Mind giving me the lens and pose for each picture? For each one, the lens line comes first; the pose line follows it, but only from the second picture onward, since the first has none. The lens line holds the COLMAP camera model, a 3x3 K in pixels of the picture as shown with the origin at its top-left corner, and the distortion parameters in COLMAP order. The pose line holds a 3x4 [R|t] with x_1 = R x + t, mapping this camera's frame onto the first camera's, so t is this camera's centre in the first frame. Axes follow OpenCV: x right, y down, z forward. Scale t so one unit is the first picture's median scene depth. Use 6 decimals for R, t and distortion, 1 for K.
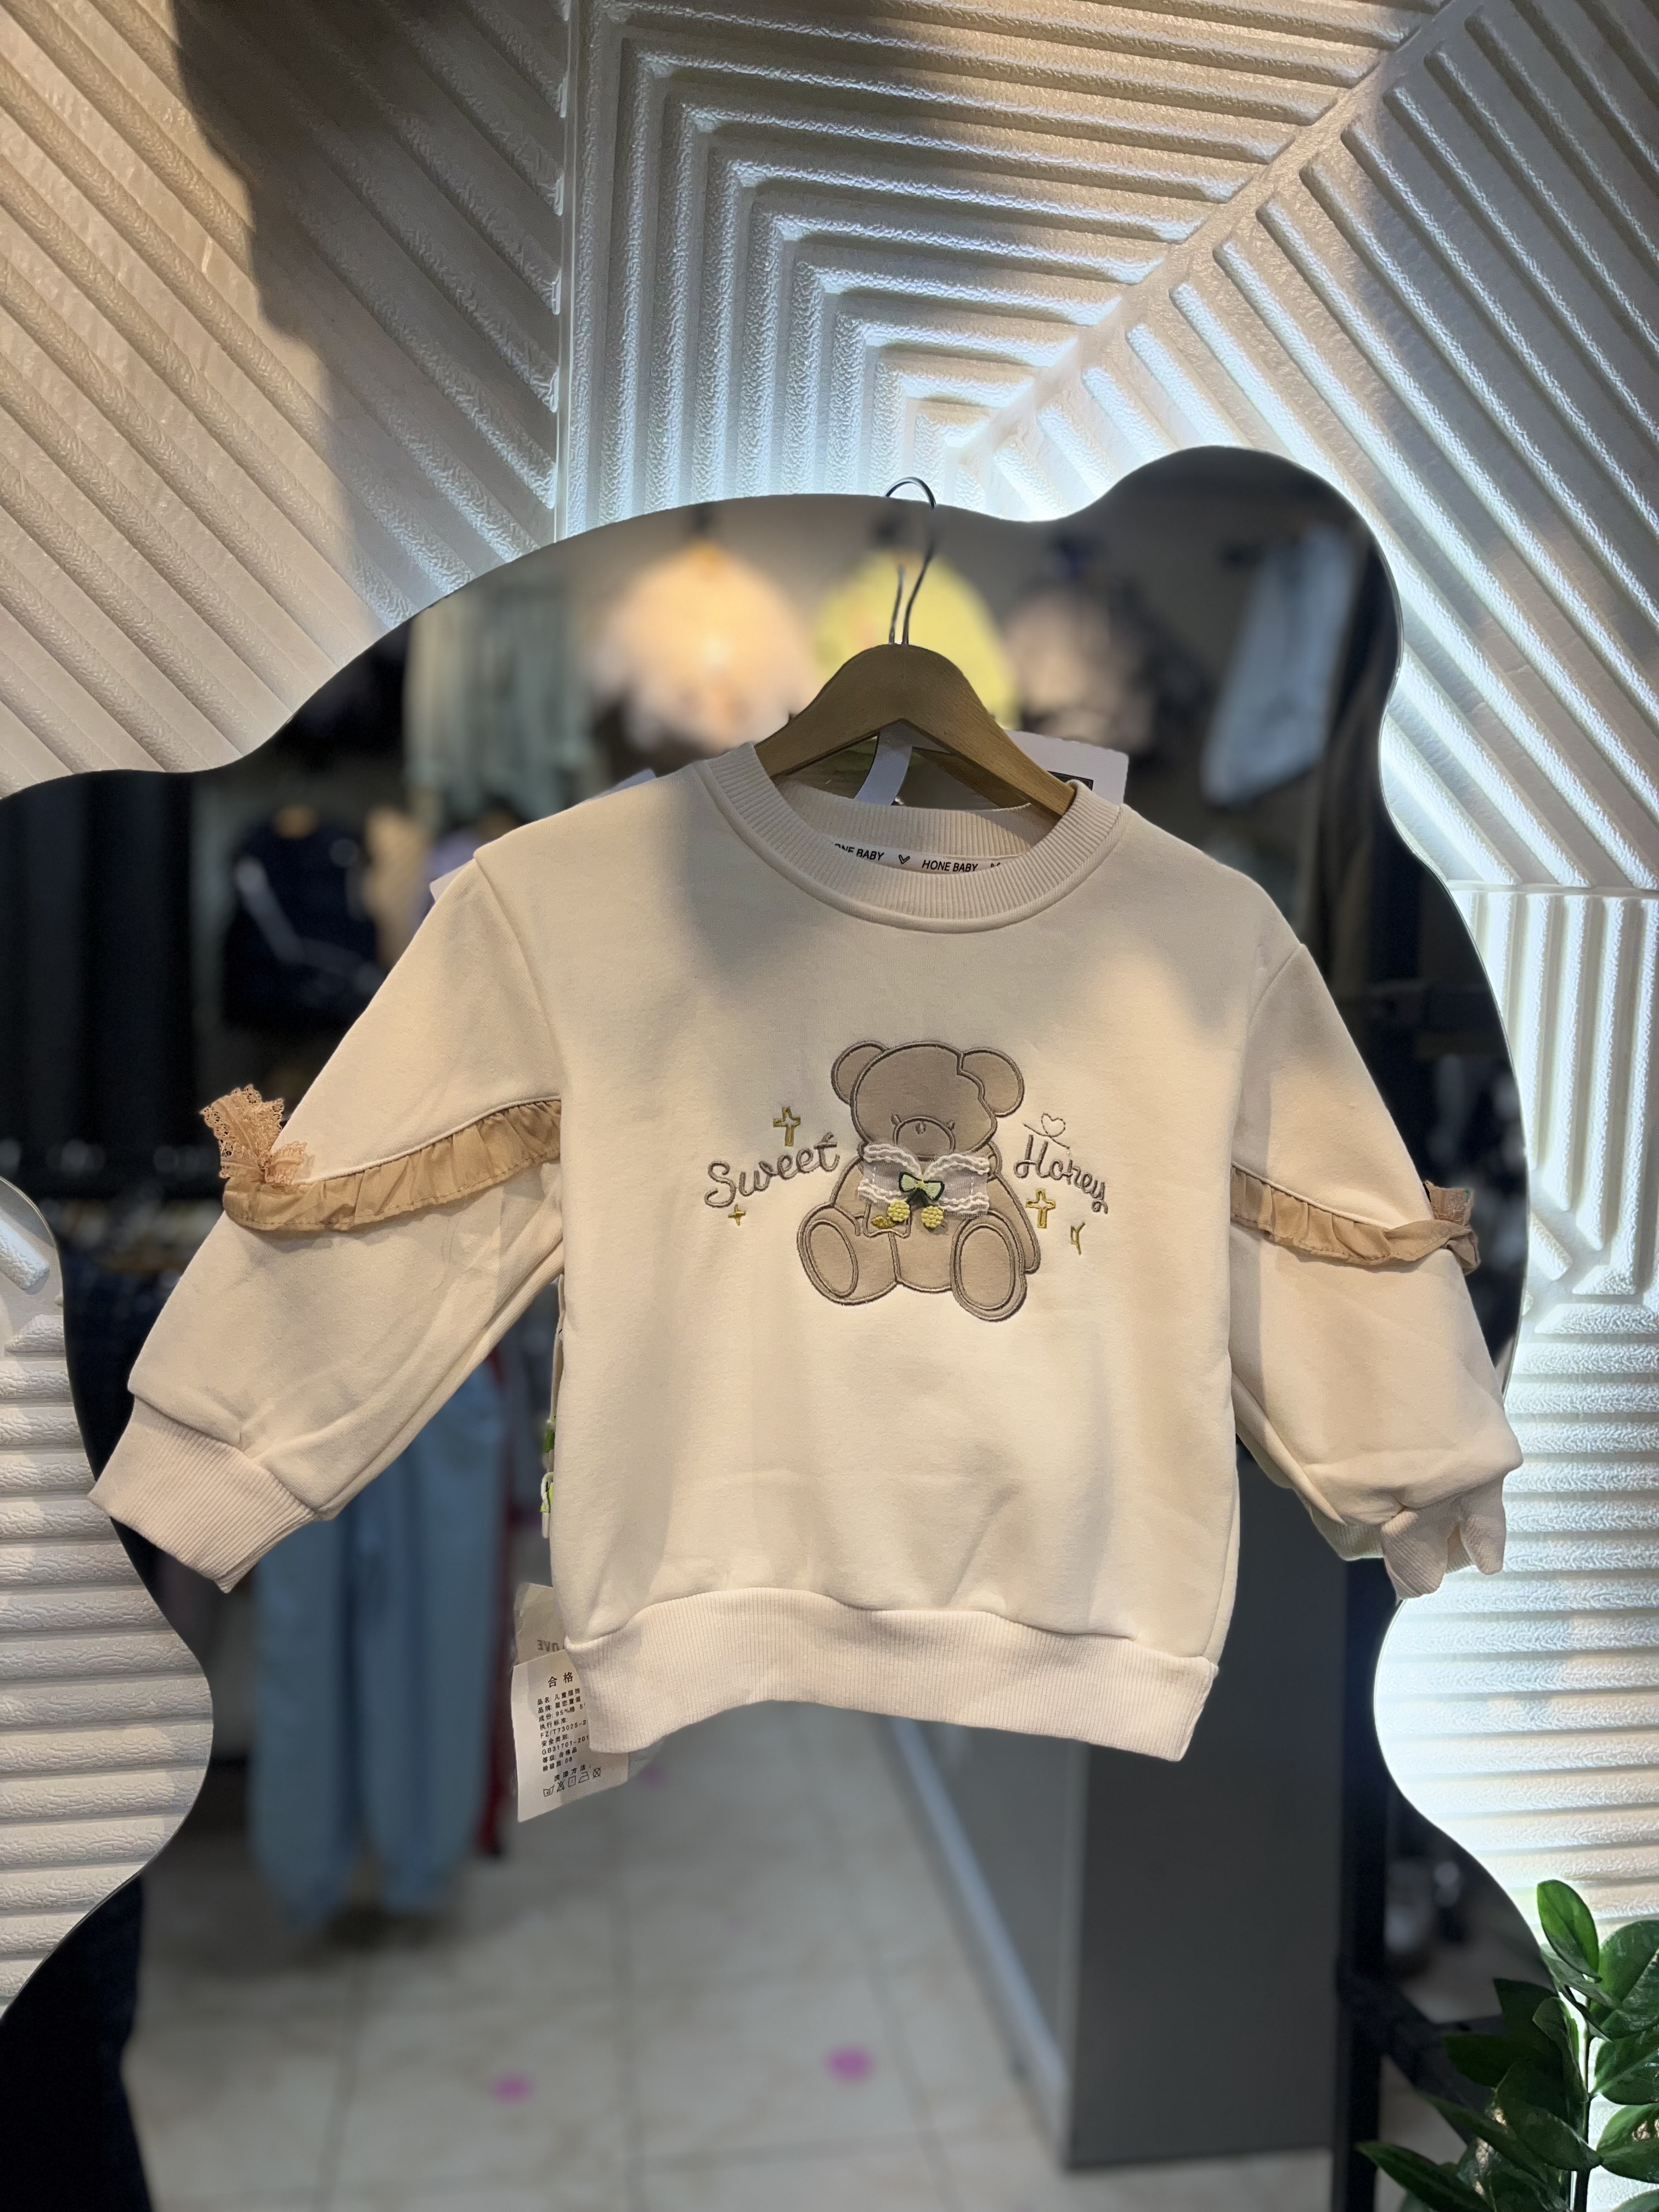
lens RADIAL K [[1695.4, 0, 829.7], [0, 1695.4, 1111.9], [0, 0, 1]] dist [0.084721, -0.135429]
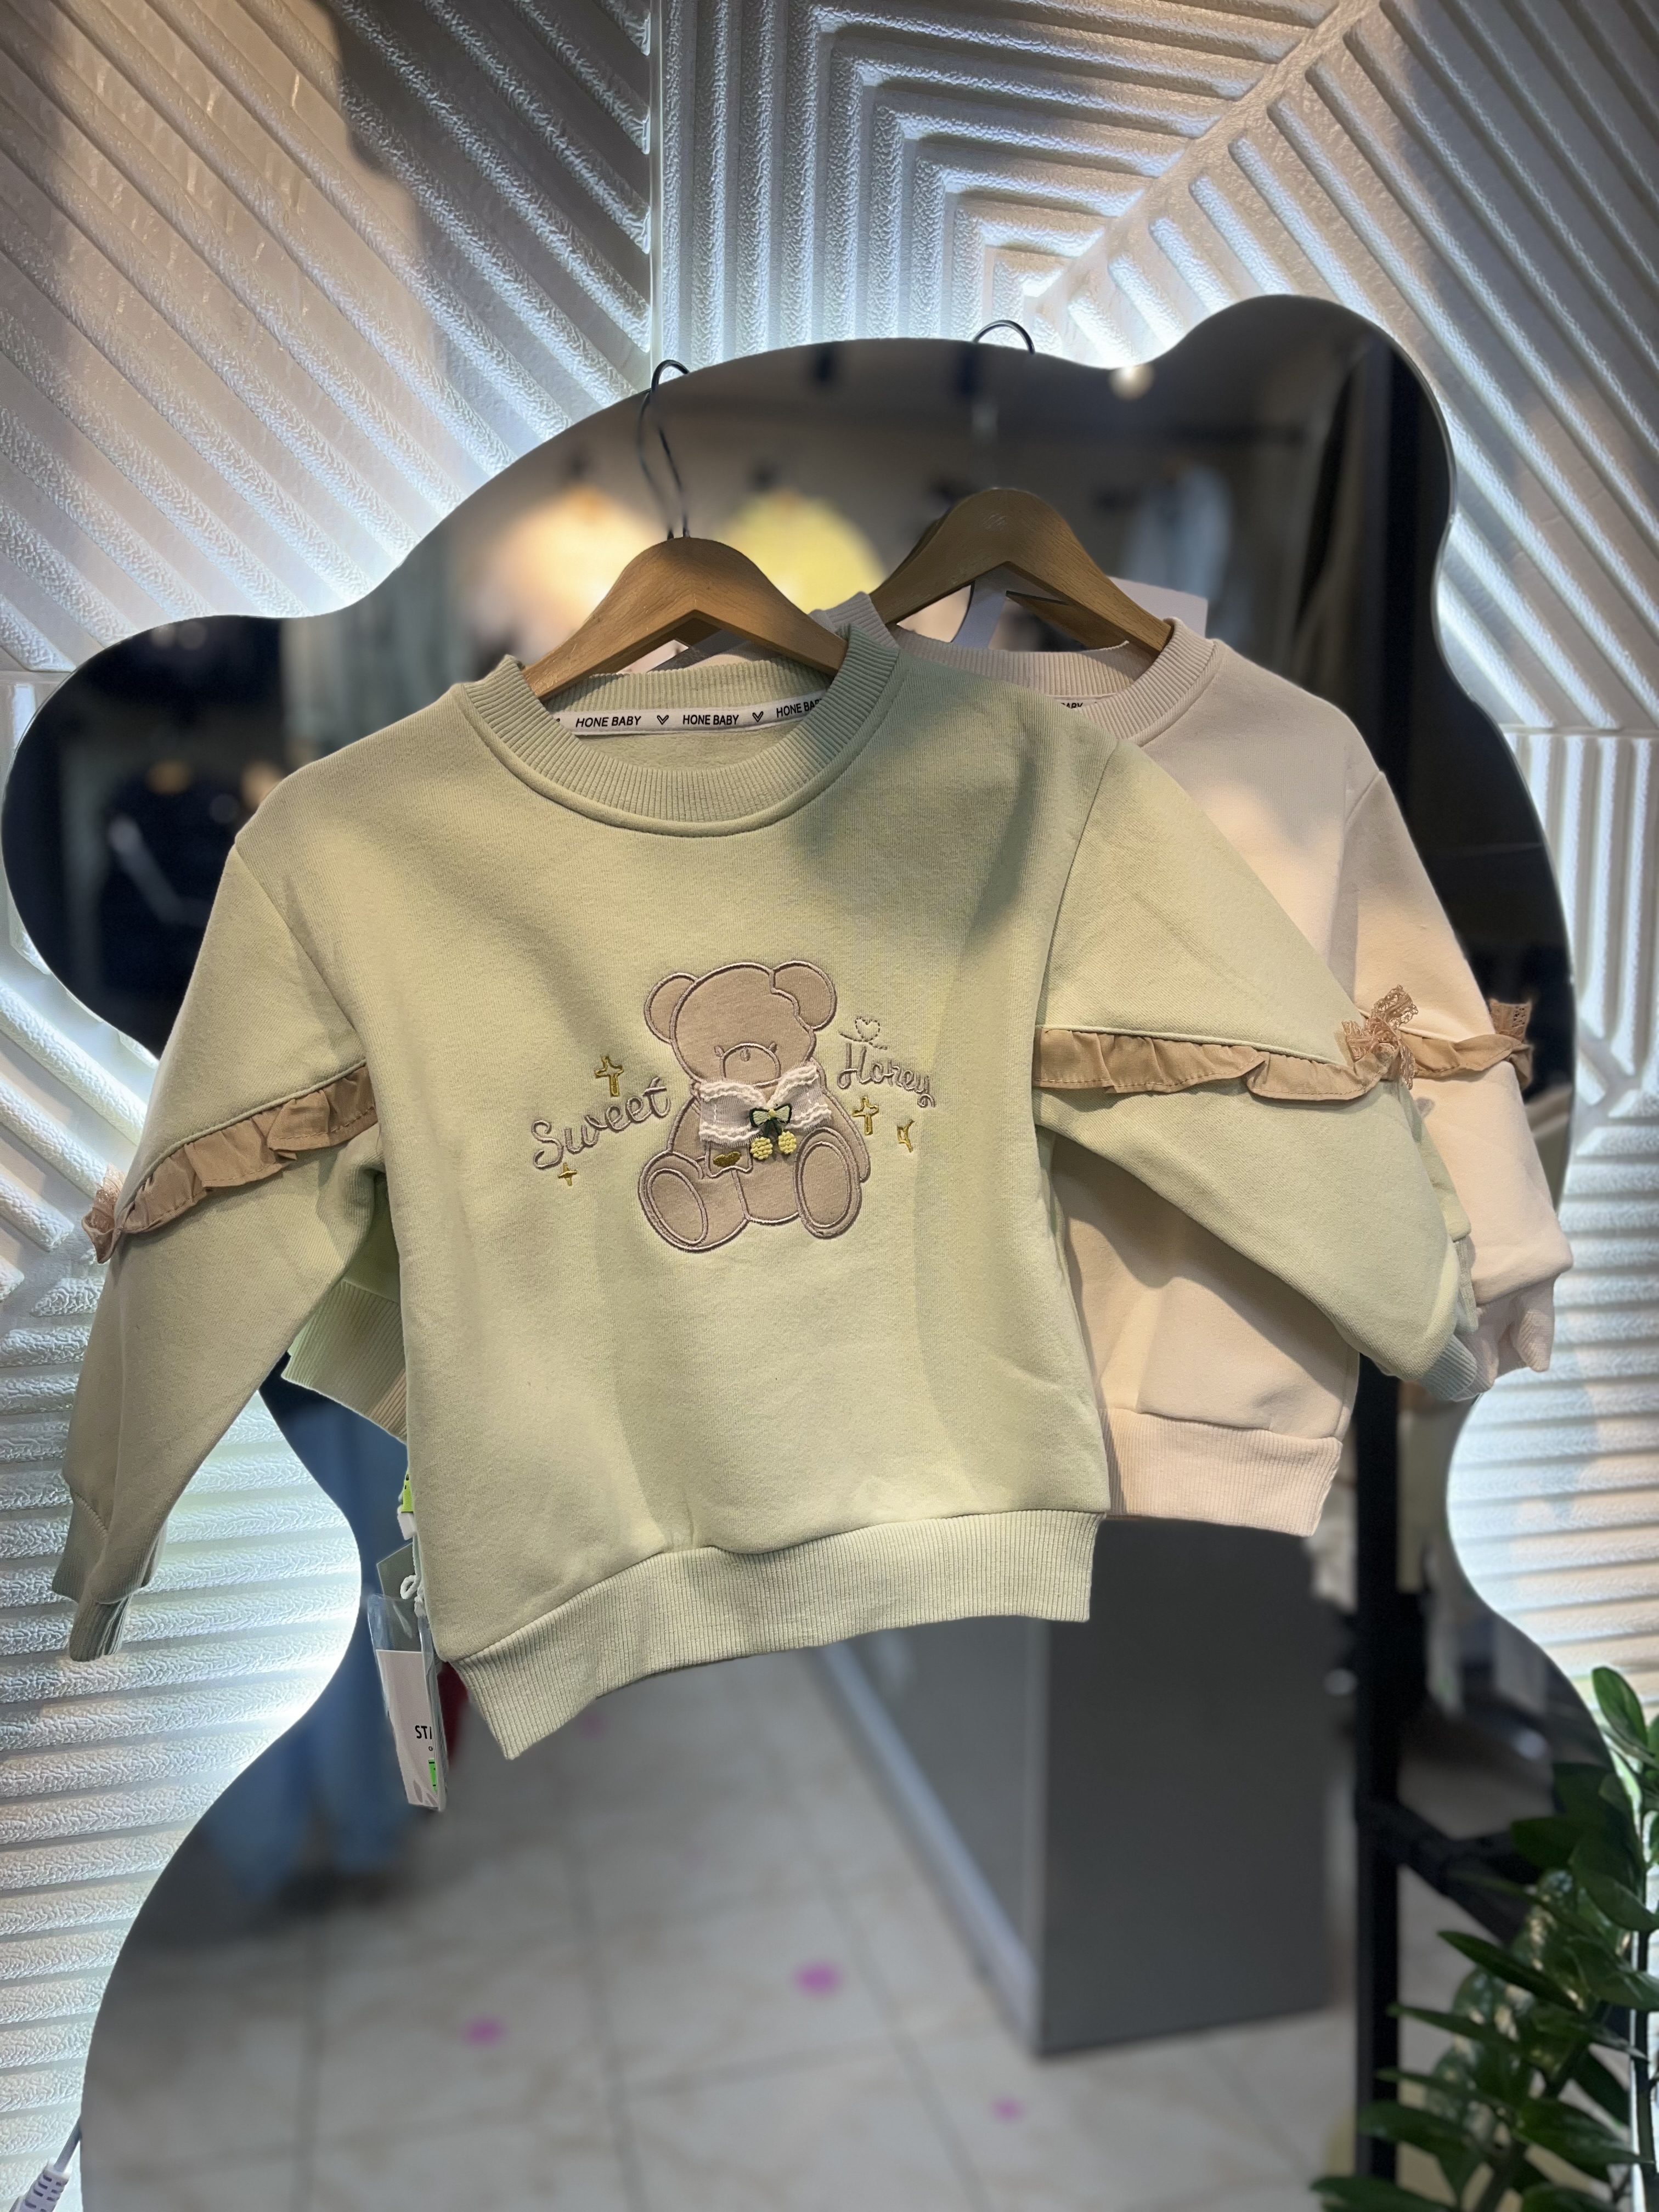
lens RADIAL K [[1695.4, 0, 841.2], [0, 1695.4, 1129.7], [0, 0, 1]] dist [0.084721, -0.135429]
pose [[0.995237, -0.039849, 0.088965, -0.134871], [0.037532, 0.998915, 0.027573, 0.066734], [-0.089967, -0.024103, 0.995653, -0.014914]]
